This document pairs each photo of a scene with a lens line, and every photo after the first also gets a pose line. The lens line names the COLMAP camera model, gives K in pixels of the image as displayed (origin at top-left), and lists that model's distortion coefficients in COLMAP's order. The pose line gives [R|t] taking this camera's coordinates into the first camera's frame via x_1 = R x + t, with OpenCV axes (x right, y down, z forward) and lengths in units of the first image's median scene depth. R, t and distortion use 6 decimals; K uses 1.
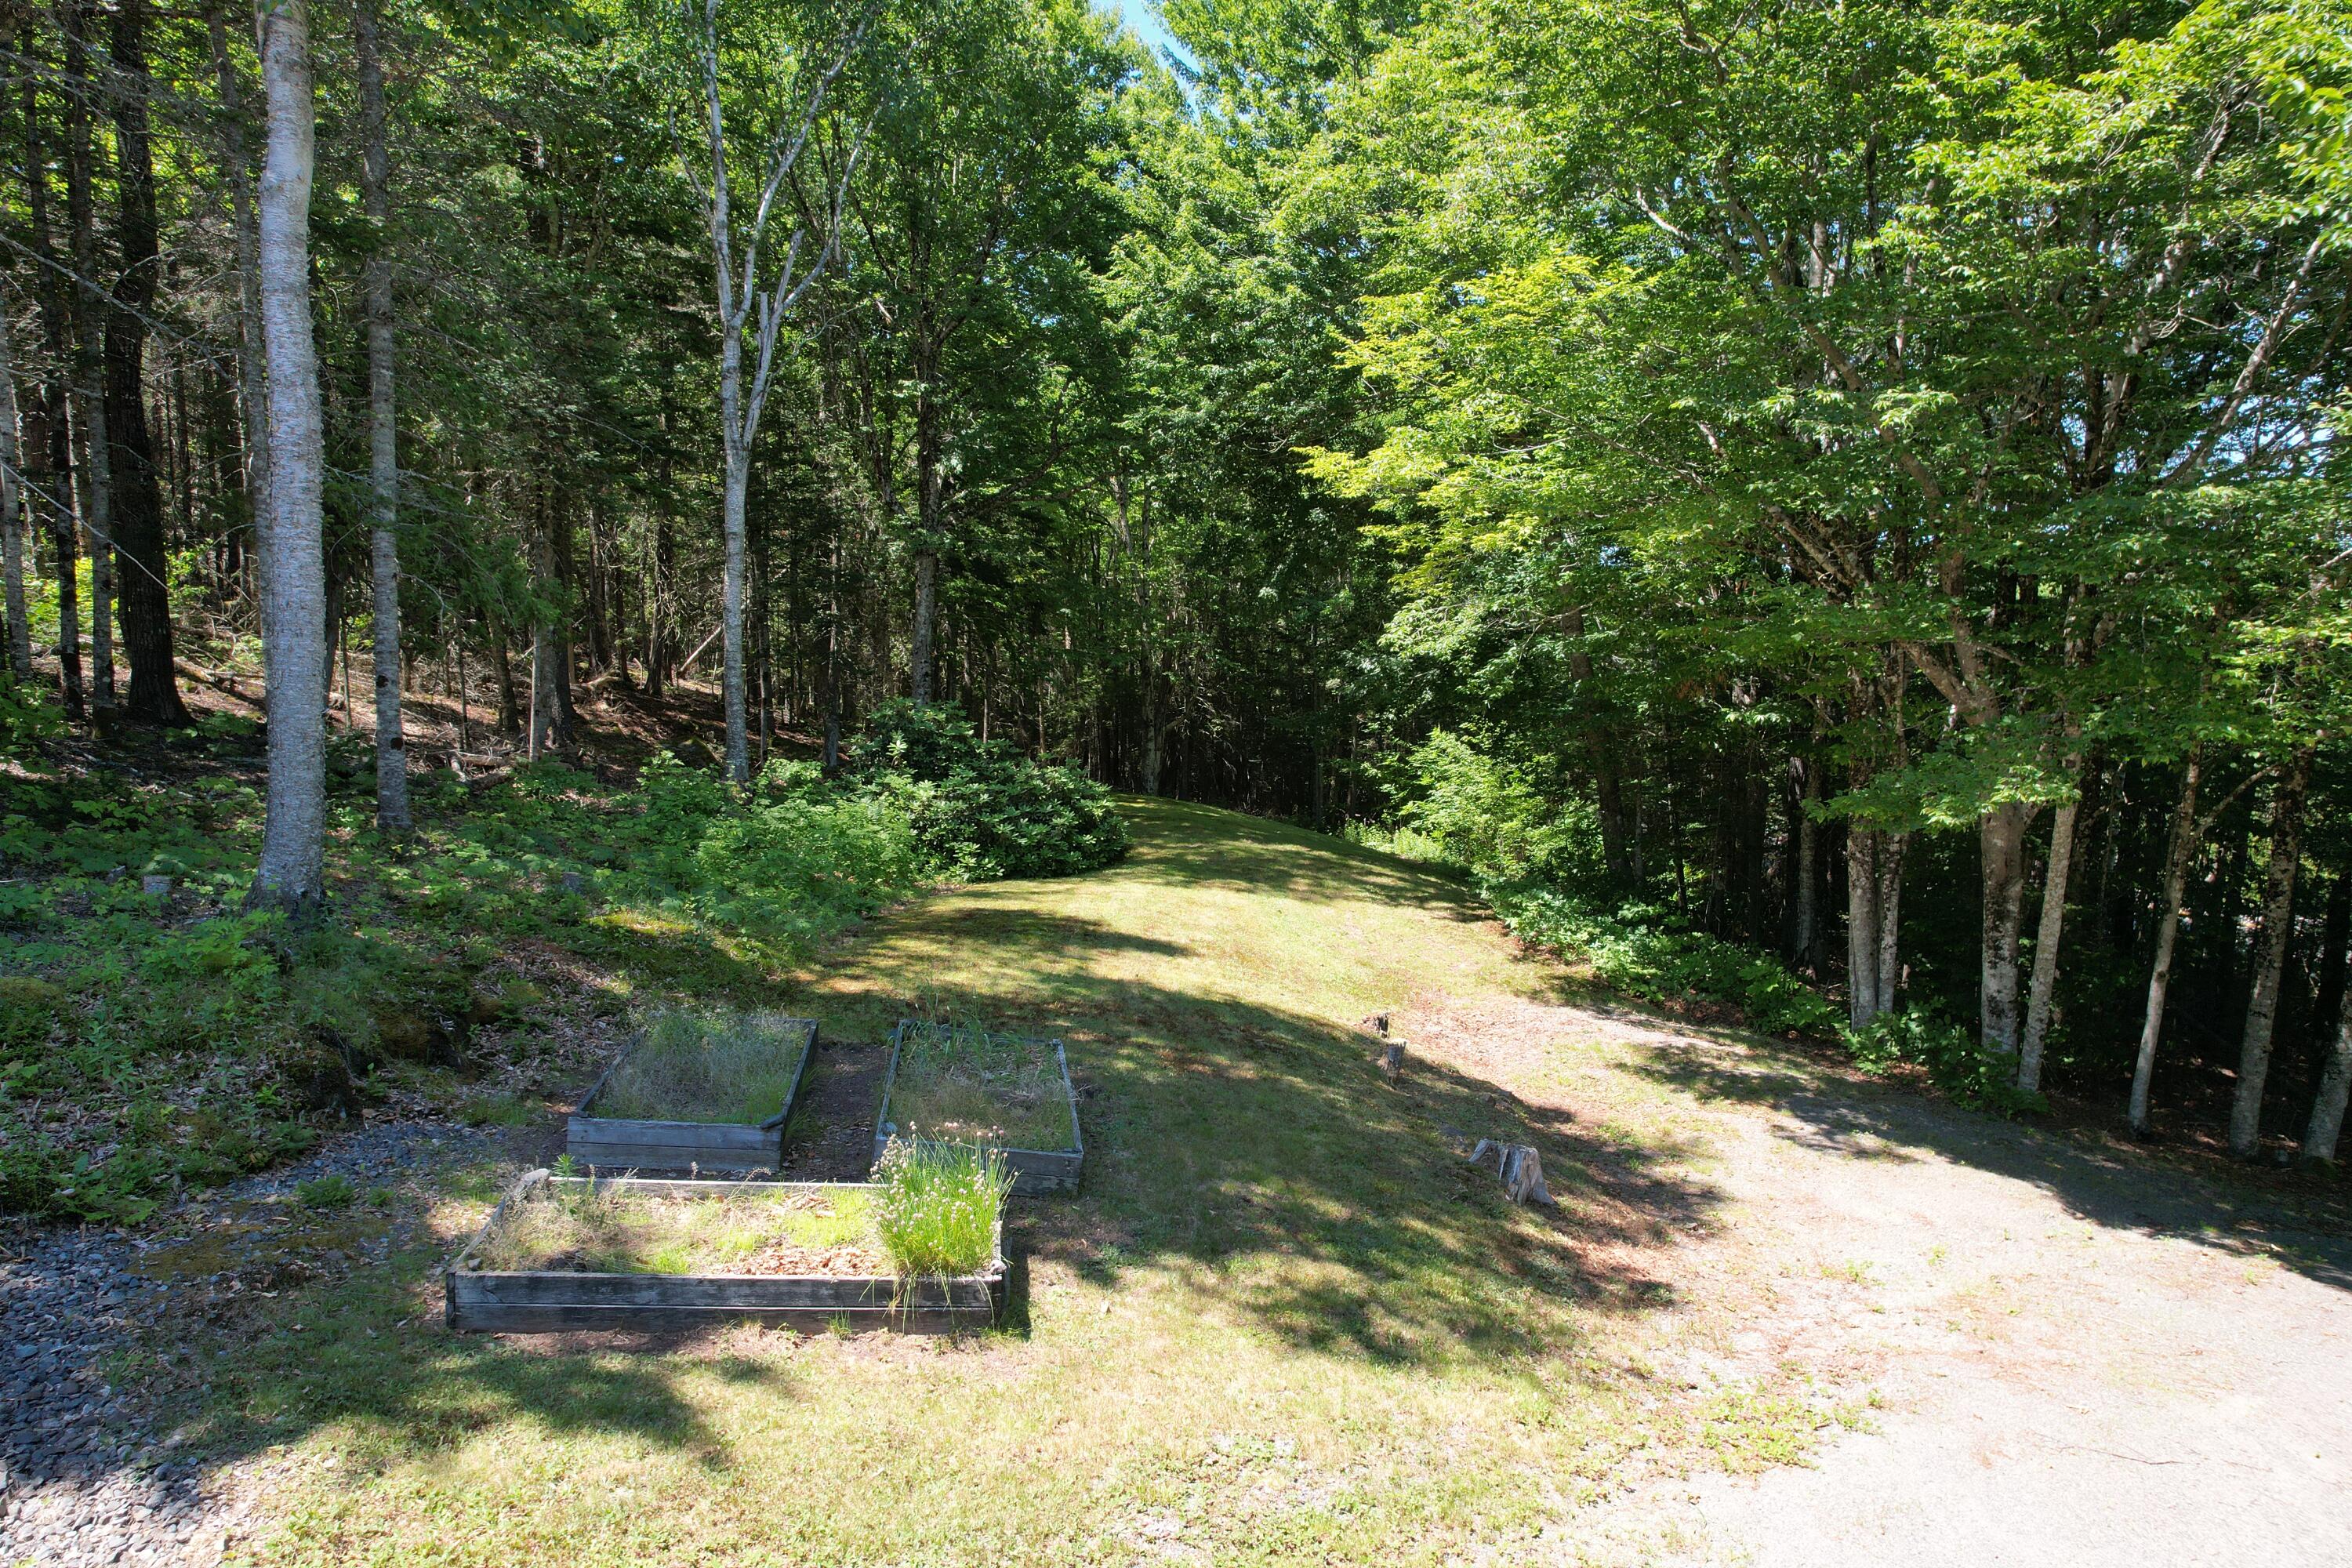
lens RADIAL K [[1504.5, 0, 1193.0], [0, 1504.5, 798.6], [0, 0, 1]] dist [-0.077405, 0.069683]
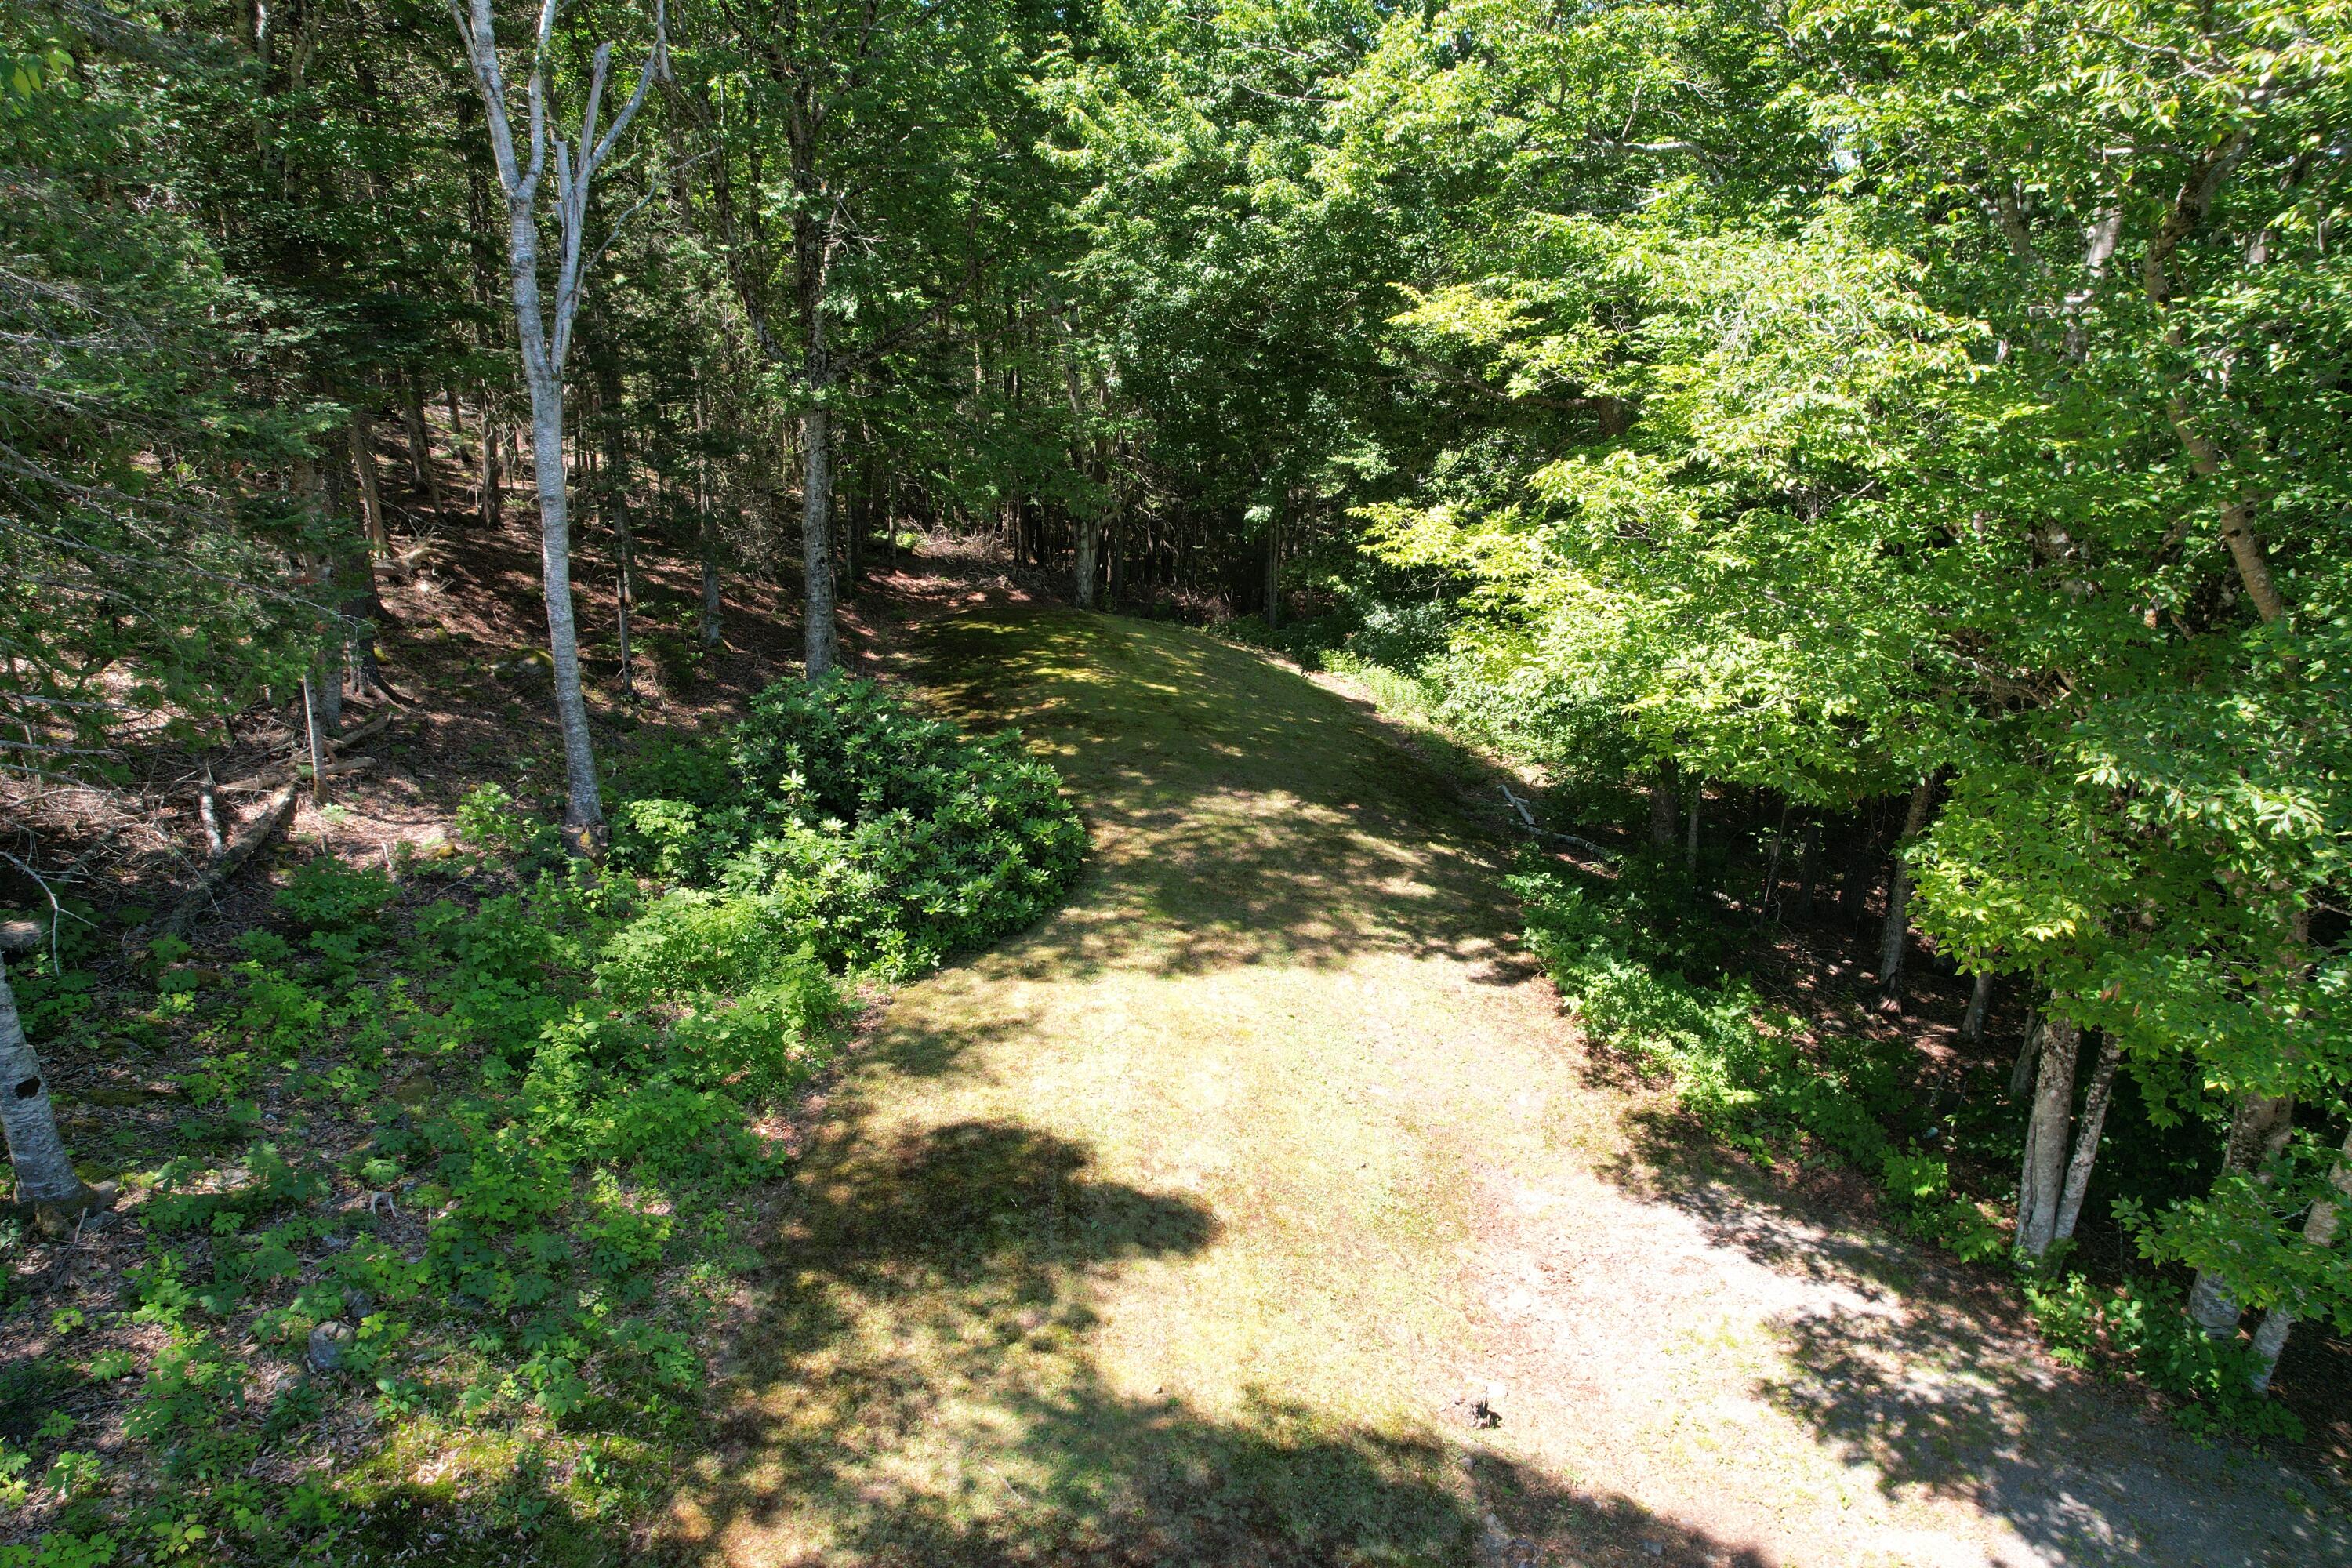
lens RADIAL K [[1504.5, 0, 1188.4], [0, 1504.5, 785.9], [0, 0, 1]] dist [-0.077405, 0.069683]
pose [[0.998404, -0.010731, 0.055438, -0.039494], [-0.002929, 0.970613, 0.240629, -0.230845], [-0.056391, -0.240407, 0.969033, 0.257967]]
